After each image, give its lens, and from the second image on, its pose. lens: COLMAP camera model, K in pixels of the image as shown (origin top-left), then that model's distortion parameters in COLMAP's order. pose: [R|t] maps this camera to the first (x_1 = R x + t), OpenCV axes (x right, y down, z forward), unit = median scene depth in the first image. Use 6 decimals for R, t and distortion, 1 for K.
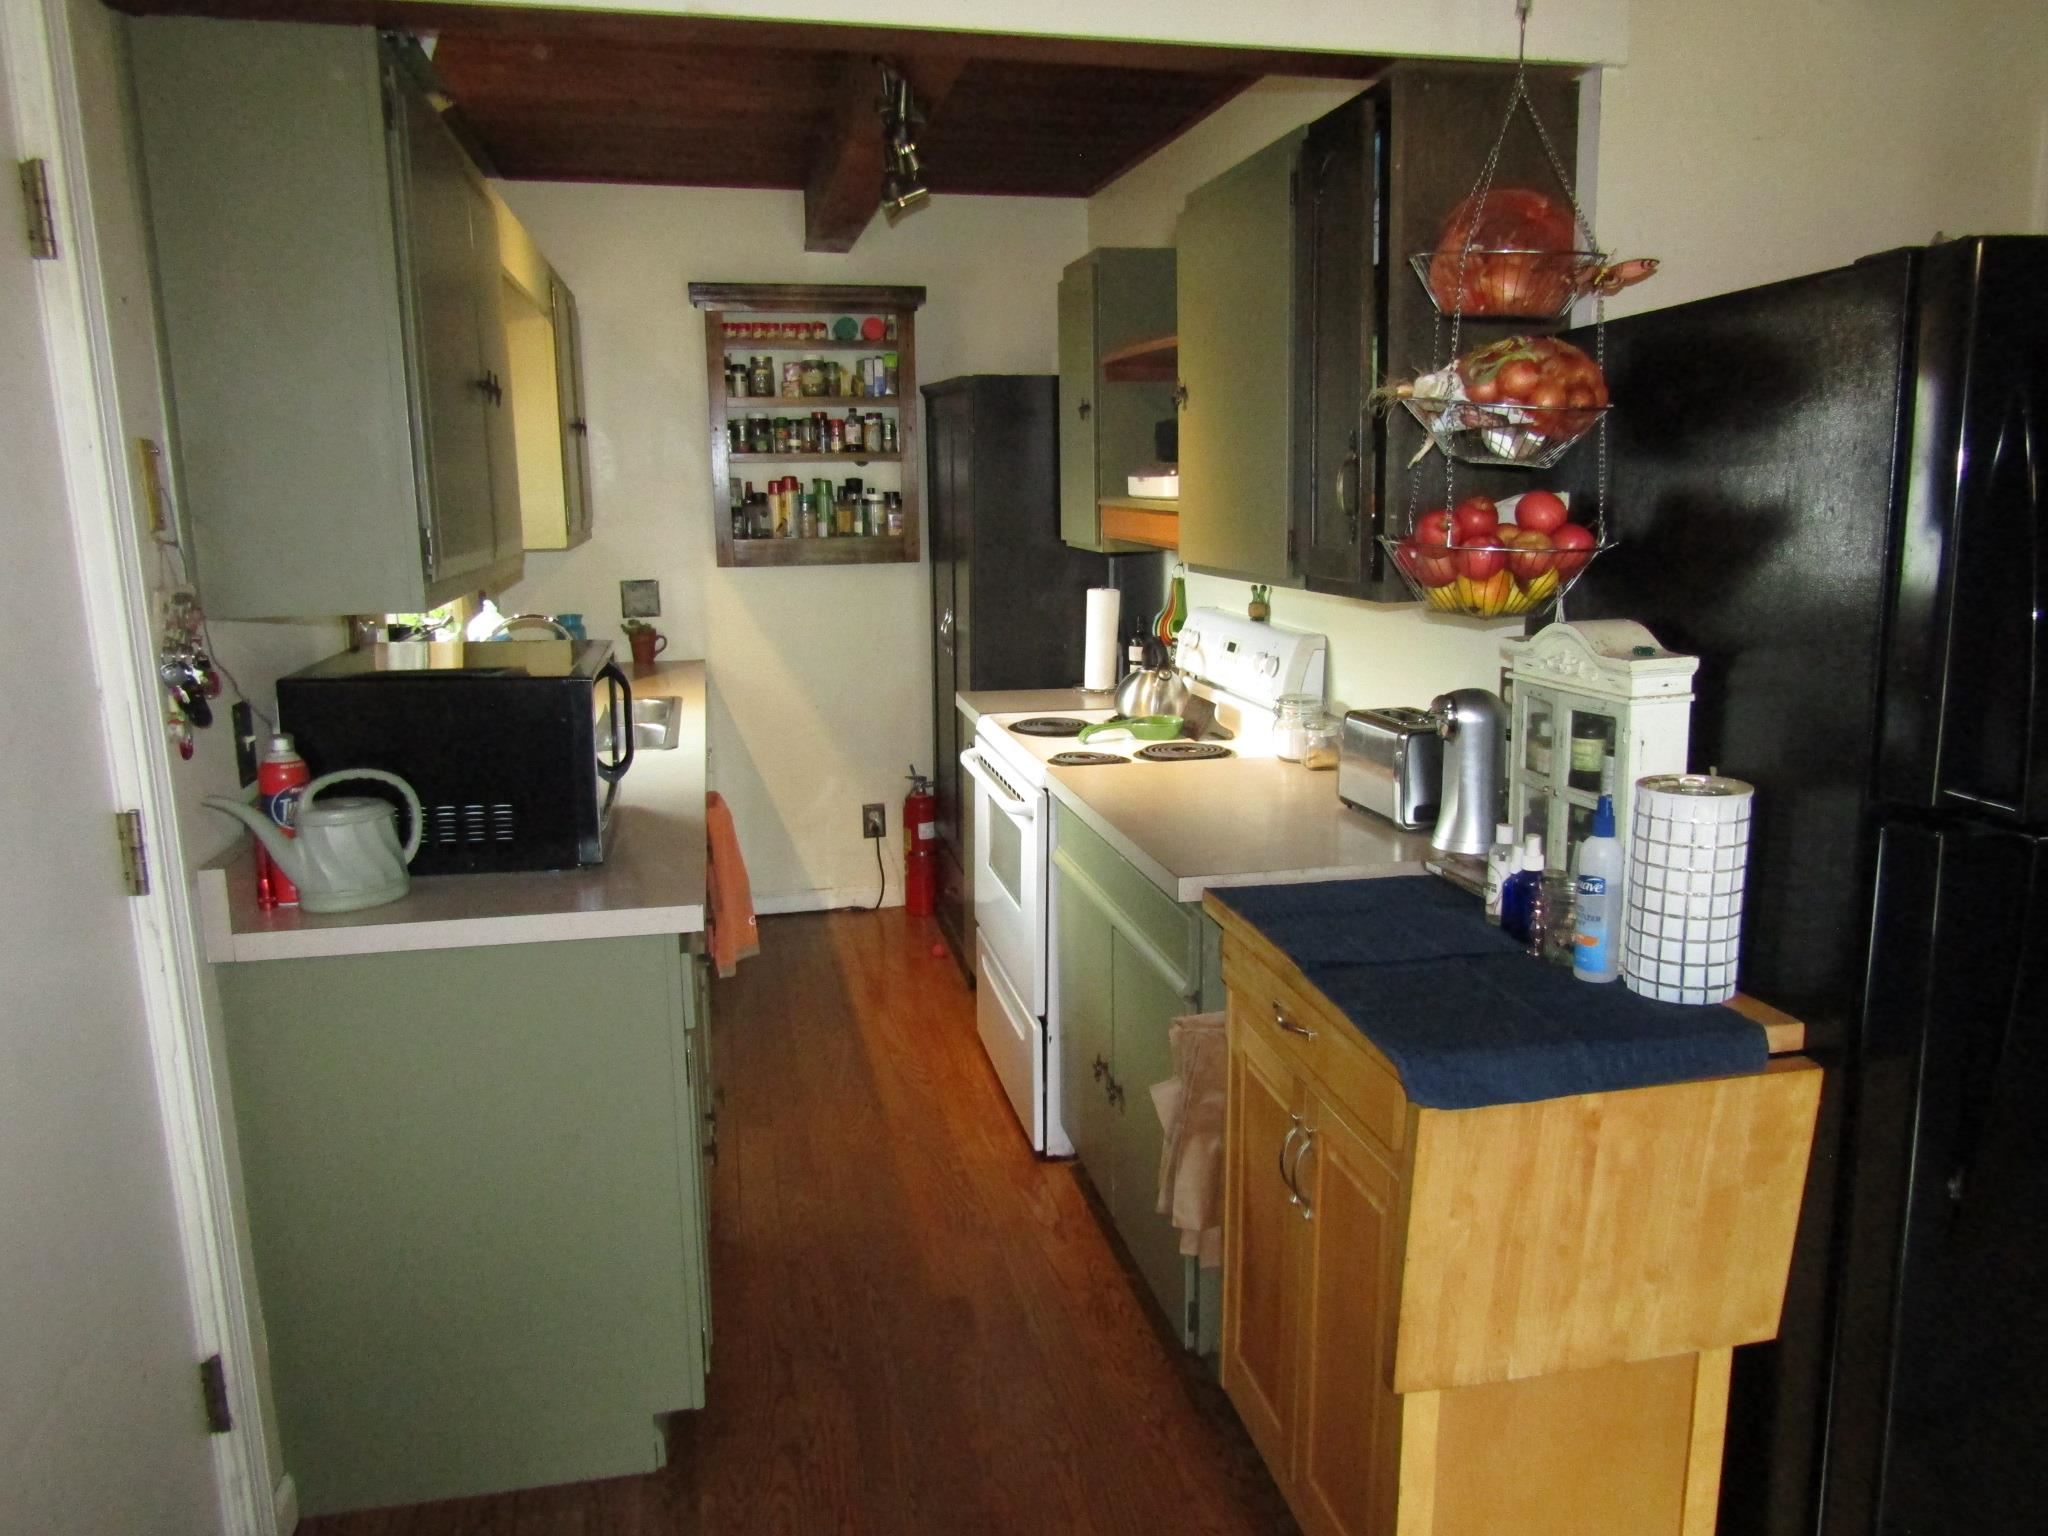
lens RADIAL K [[1450.5, 0, 1029.2], [0, 1450.5, 773.3], [0, 0, 1]] dist [-0.010903, -0.000892]
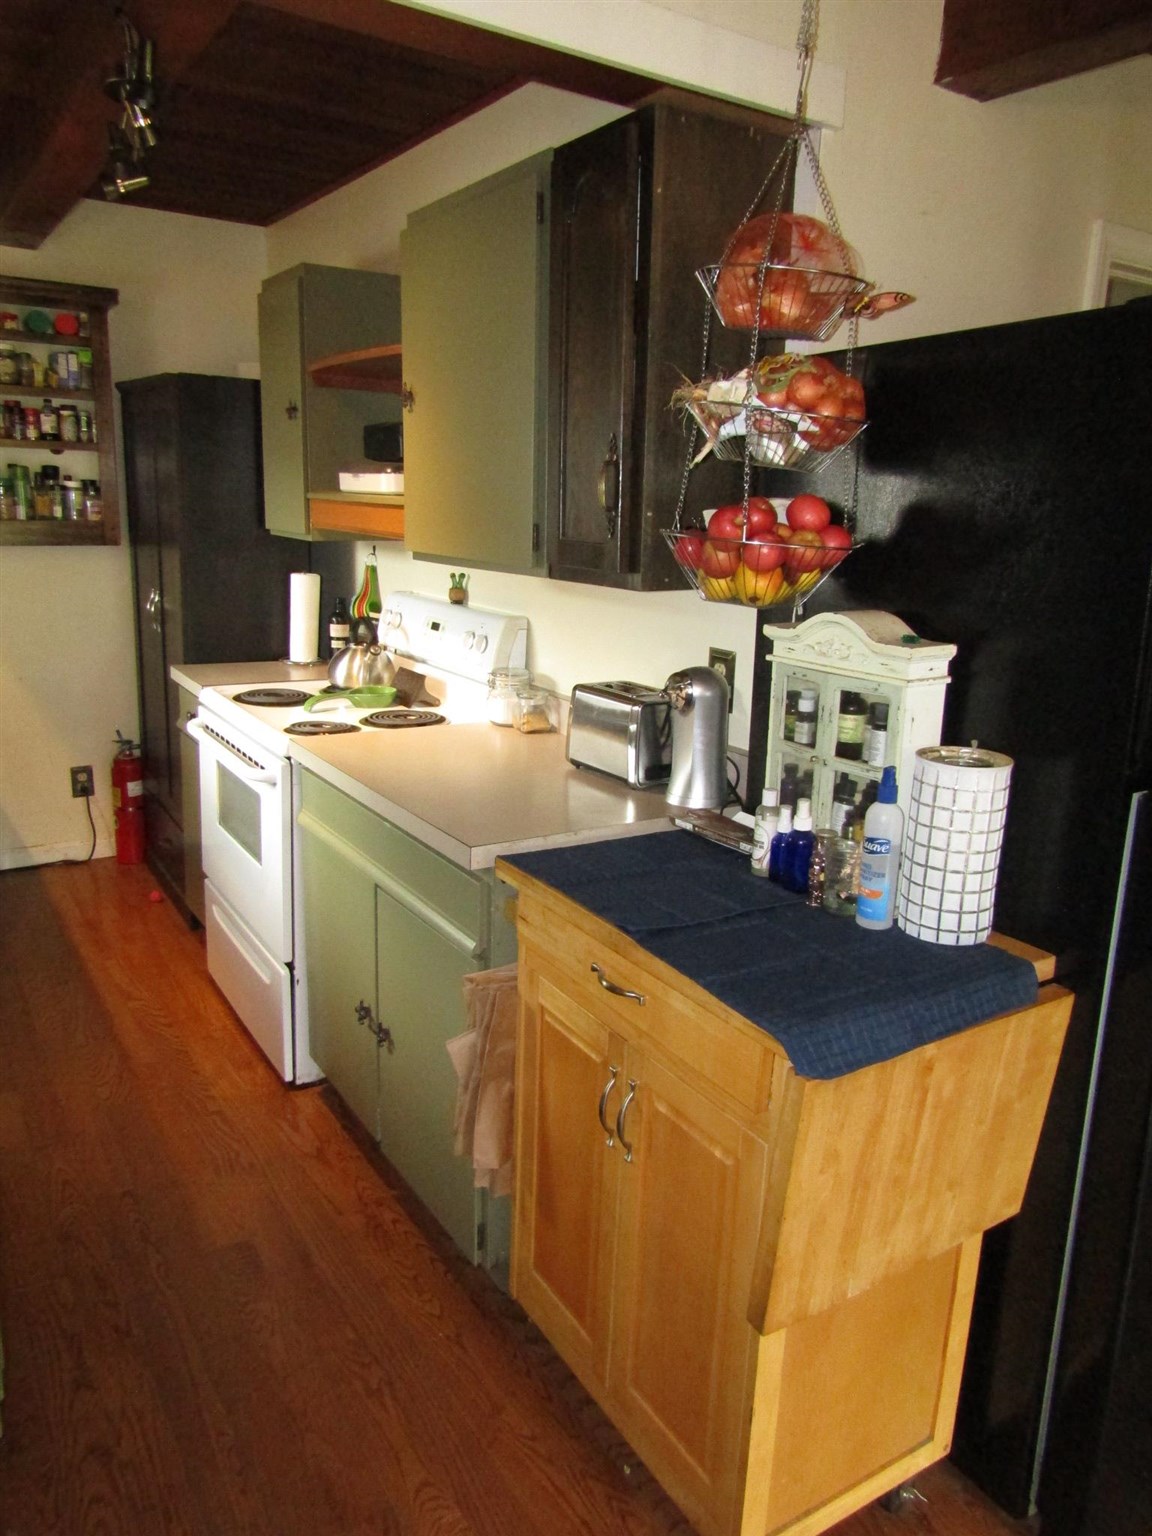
lens RADIAL K [[1087.9, 0, 574.5], [0, 1087.9, 766.6], [0, 0, 1]] dist [-0.010903, -0.000892]
pose [[0.936369, -0.041200, 0.348590, -0.070401], [0.024662, 0.998356, 0.051750, -0.019034], [-0.350149, -0.039860, 0.935845, 0.156120]]
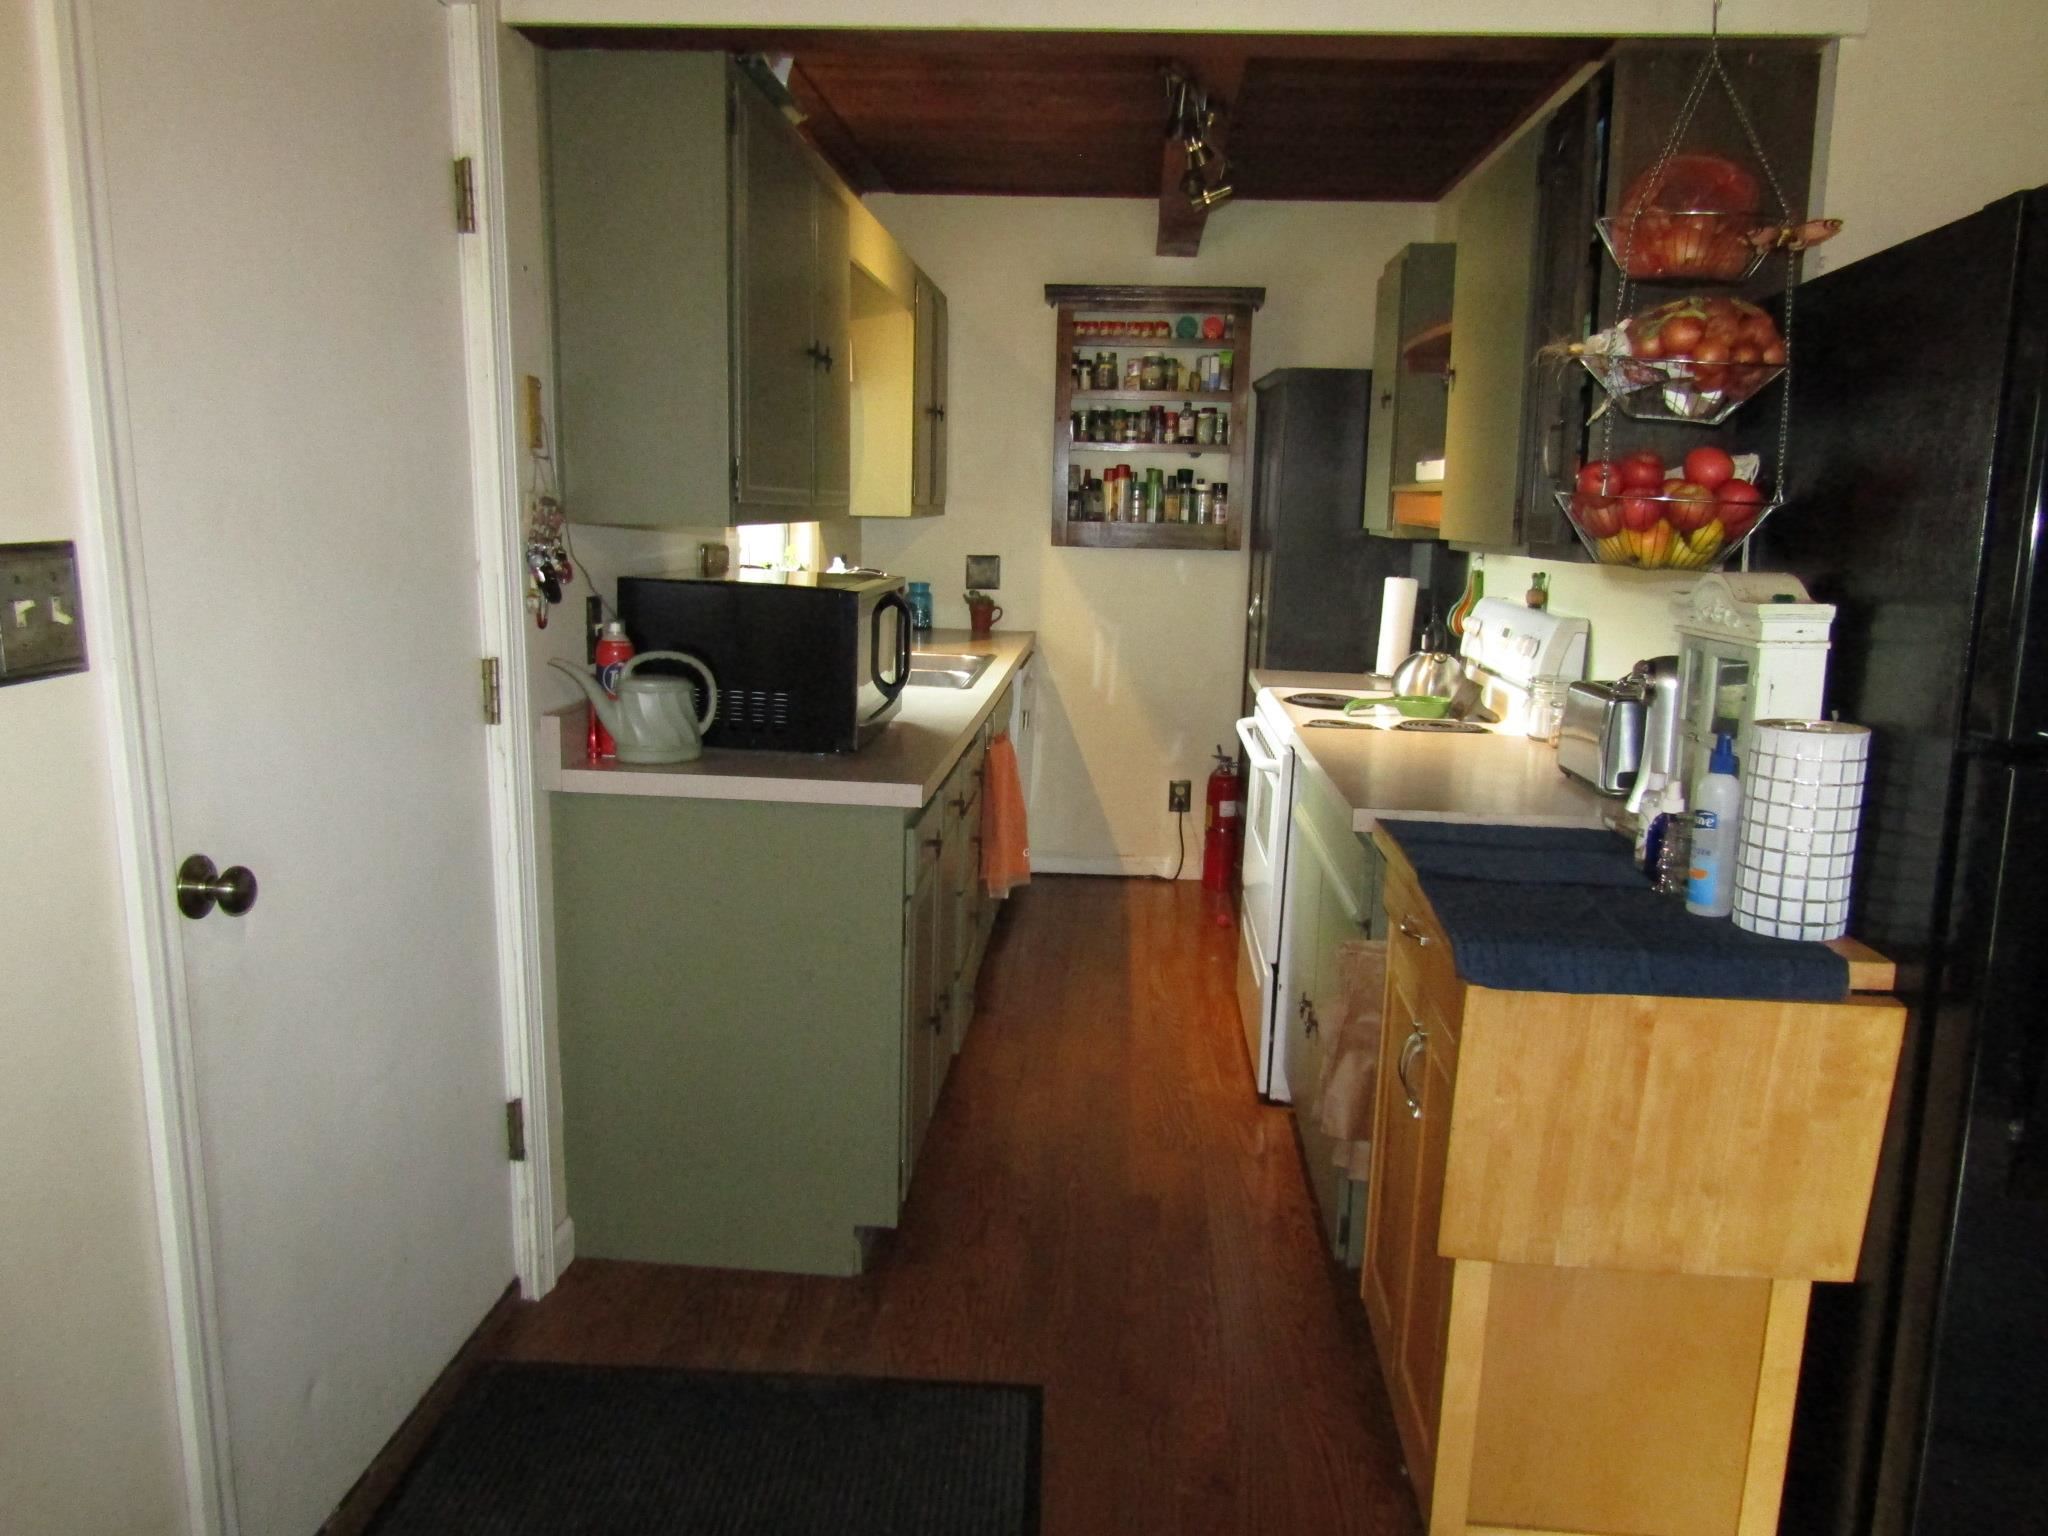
lens RADIAL K [[1450.5, 0, 1029.2], [0, 1450.5, 773.3], [0, 0, 1]] dist [-0.010903, -0.000892]
pose [[0.960030, 0.085124, -0.266640, 0.107691], [-0.089569, 0.995970, -0.004532, 0.050082], [0.265180, 0.028233, 0.963785, -0.068101]]
